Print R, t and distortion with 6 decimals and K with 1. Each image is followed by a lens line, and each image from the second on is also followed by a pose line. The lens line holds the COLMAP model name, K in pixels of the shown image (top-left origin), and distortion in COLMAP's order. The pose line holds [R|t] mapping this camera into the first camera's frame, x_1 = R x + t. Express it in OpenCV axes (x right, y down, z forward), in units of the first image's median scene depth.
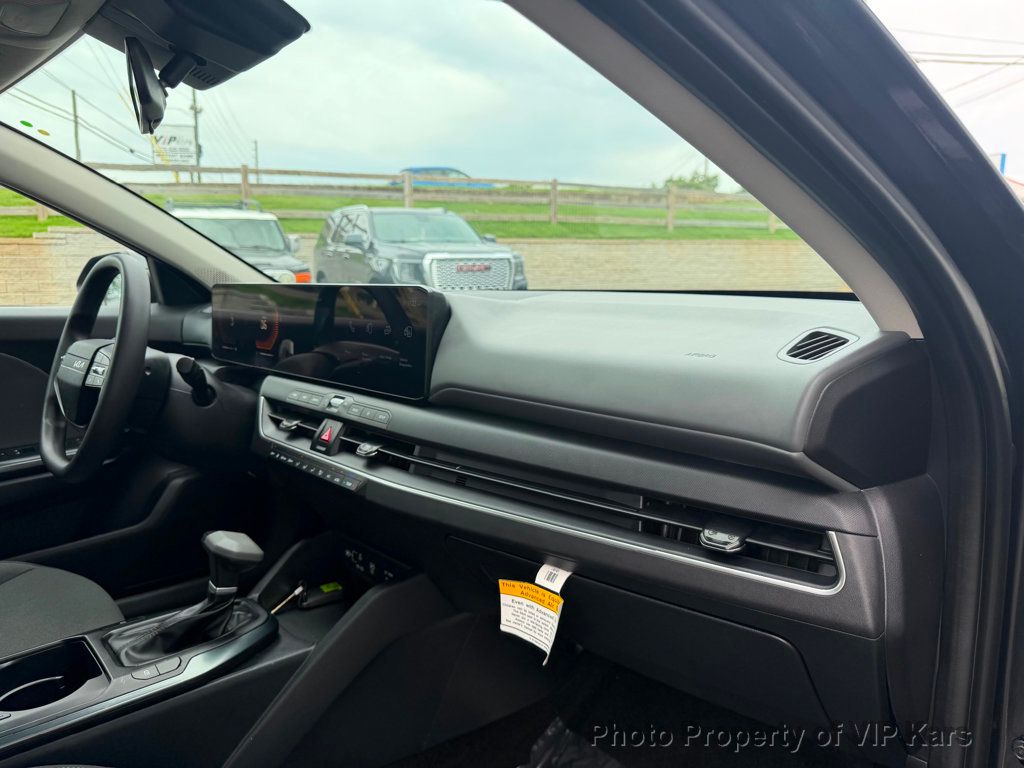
lens RADIAL K [[740.1, 0, 499.8], [0, 740.1, 364.5], [0, 0, 1]] dist [0.028641, -0.032075]
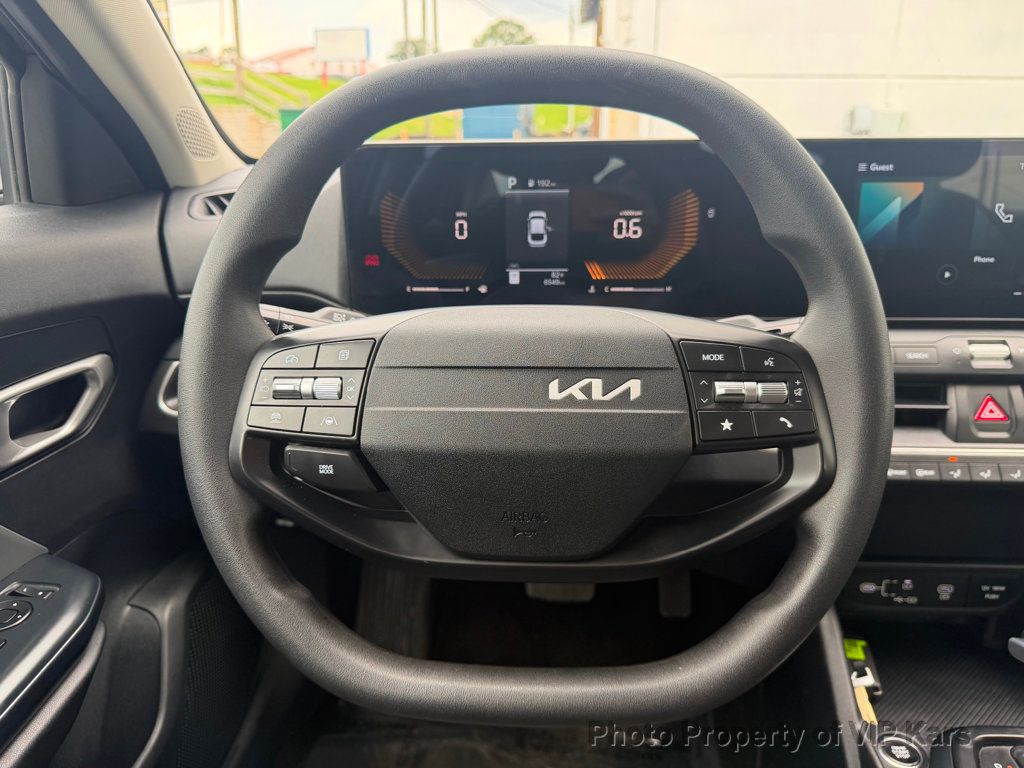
lens RADIAL K [[740.1, 0, 511.0], [0, 740.1, 387.1], [0, 0, 1]] dist [0.028641, -0.032075]
pose [[0.697861, -0.221991, 0.680962, -0.809432], [0.085129, 0.969724, 0.228885, -0.077704], [-0.711156, -0.101760, 0.695631, 0.803031]]
